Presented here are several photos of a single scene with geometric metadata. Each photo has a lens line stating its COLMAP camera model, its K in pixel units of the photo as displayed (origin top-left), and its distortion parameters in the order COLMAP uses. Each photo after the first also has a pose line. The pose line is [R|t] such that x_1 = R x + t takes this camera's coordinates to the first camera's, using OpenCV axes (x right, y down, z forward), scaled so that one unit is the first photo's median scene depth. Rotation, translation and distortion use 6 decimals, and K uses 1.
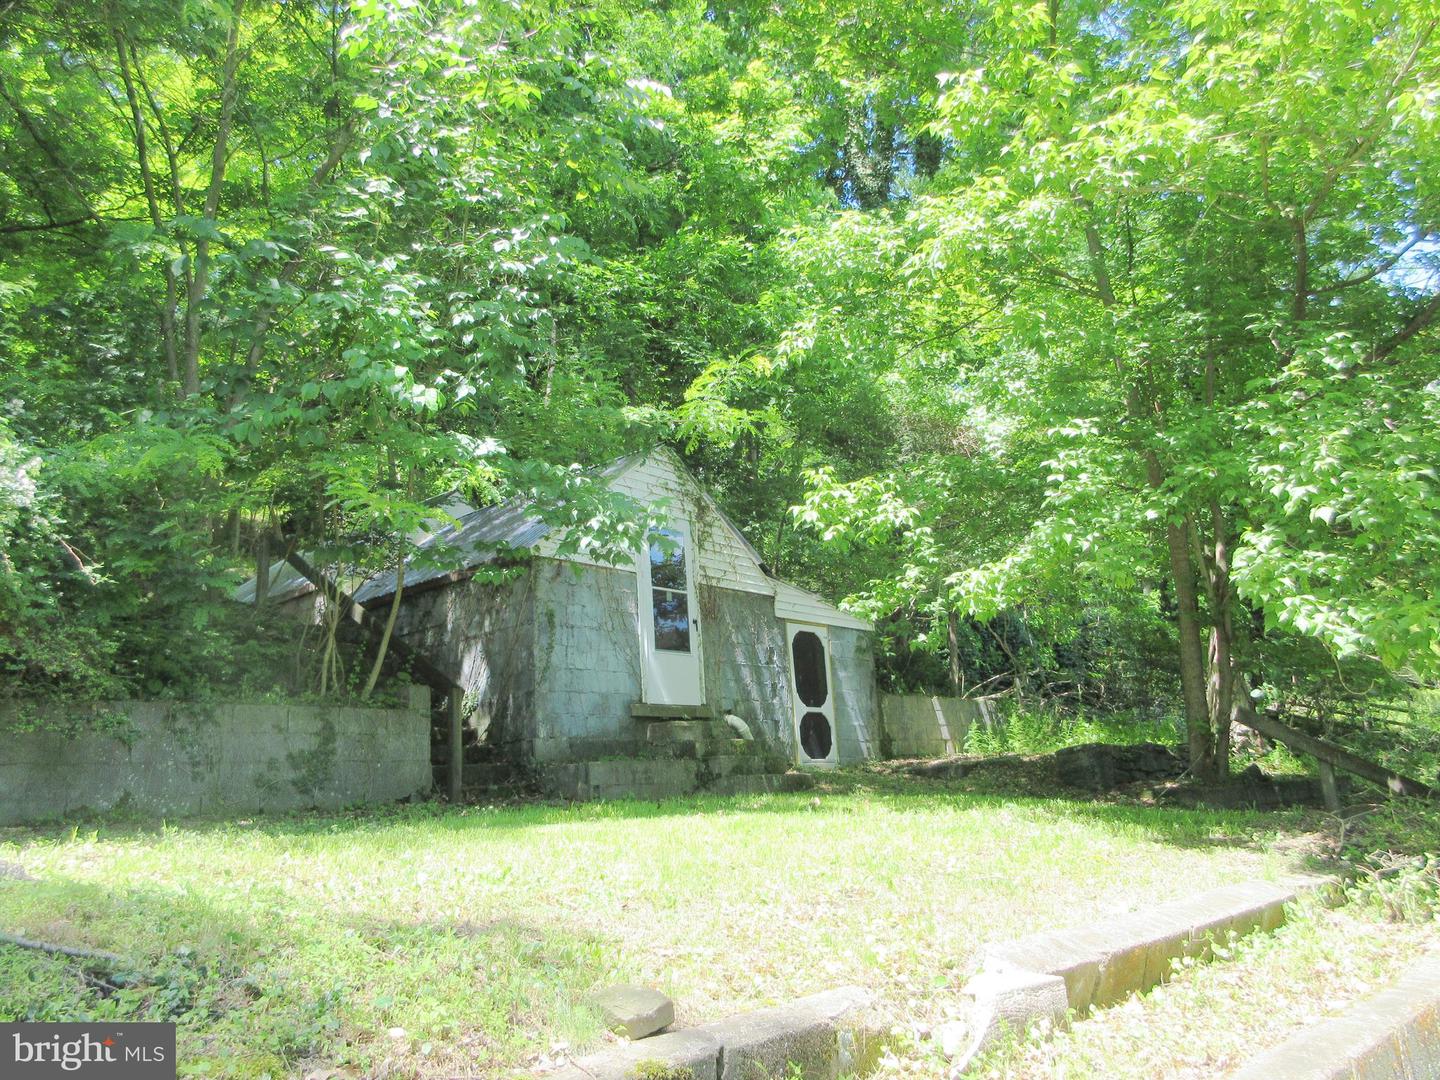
lens RADIAL K [[1034.5, 0, 720.0], [0, 1034.5, 540.0], [0, 0, 1]] dist [0.001080, -0.000326]
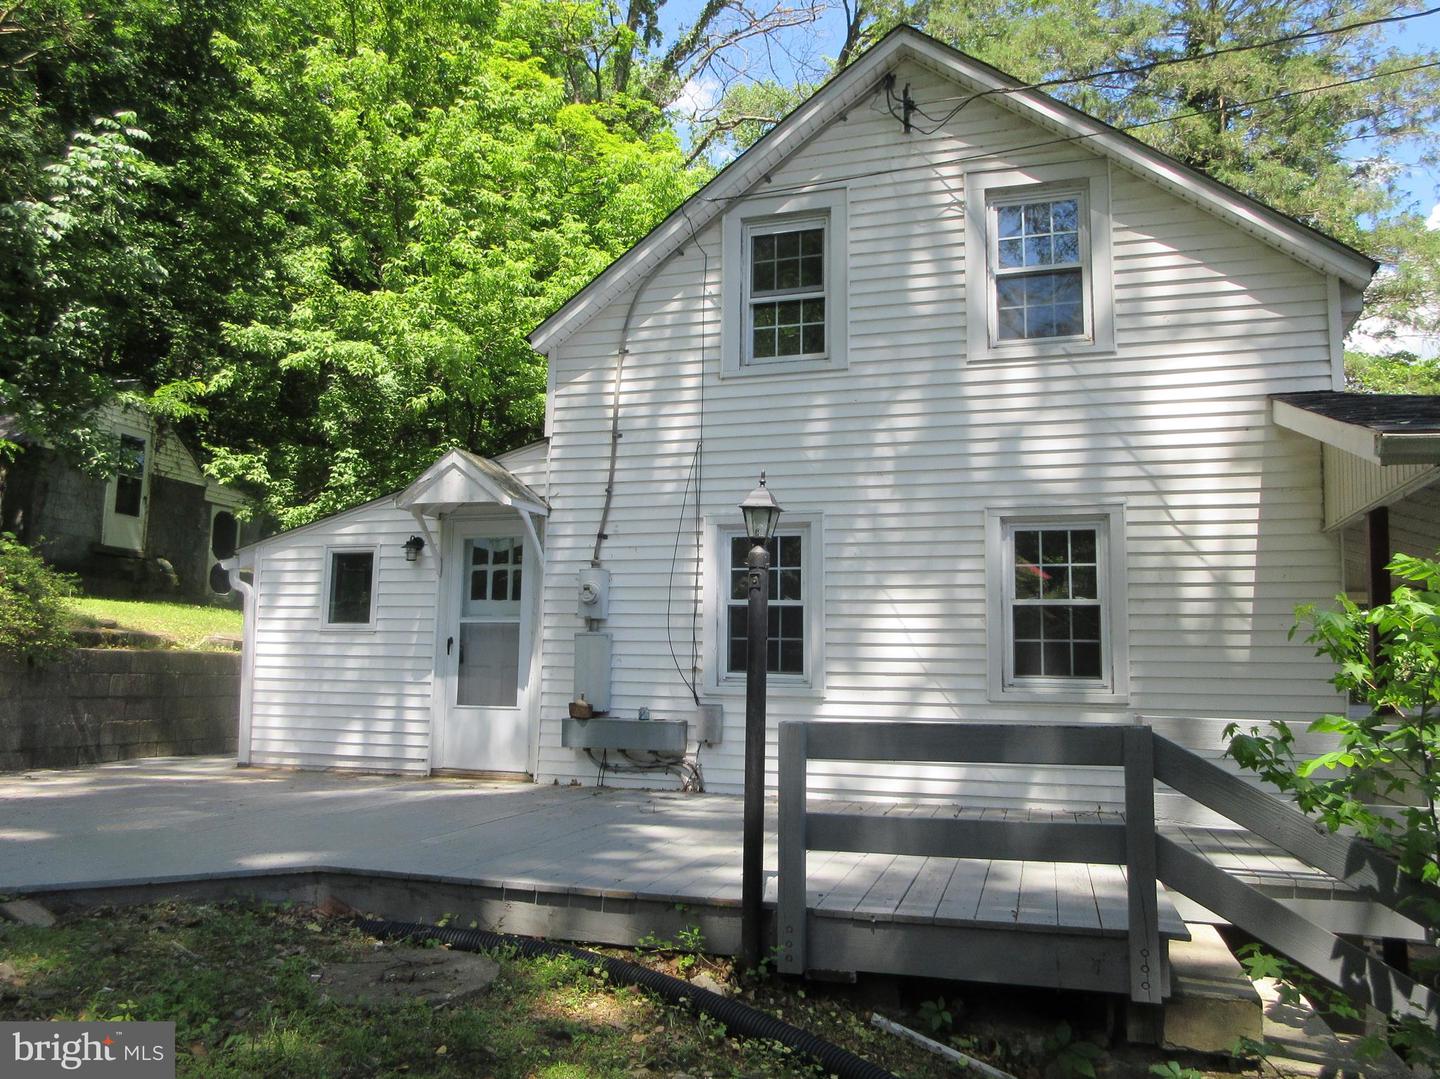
lens RADIAL K [[1034.5, 0, 720.0], [0, 1034.5, 539.5], [0, 0, 1]] dist [0.001080, -0.000326]
pose [[0.875407, 0.136714, 0.463651, 0.022557], [-0.192276, 0.978509, 0.074504, -0.160920], [-0.443501, -0.154370, 0.882880, -0.884097]]
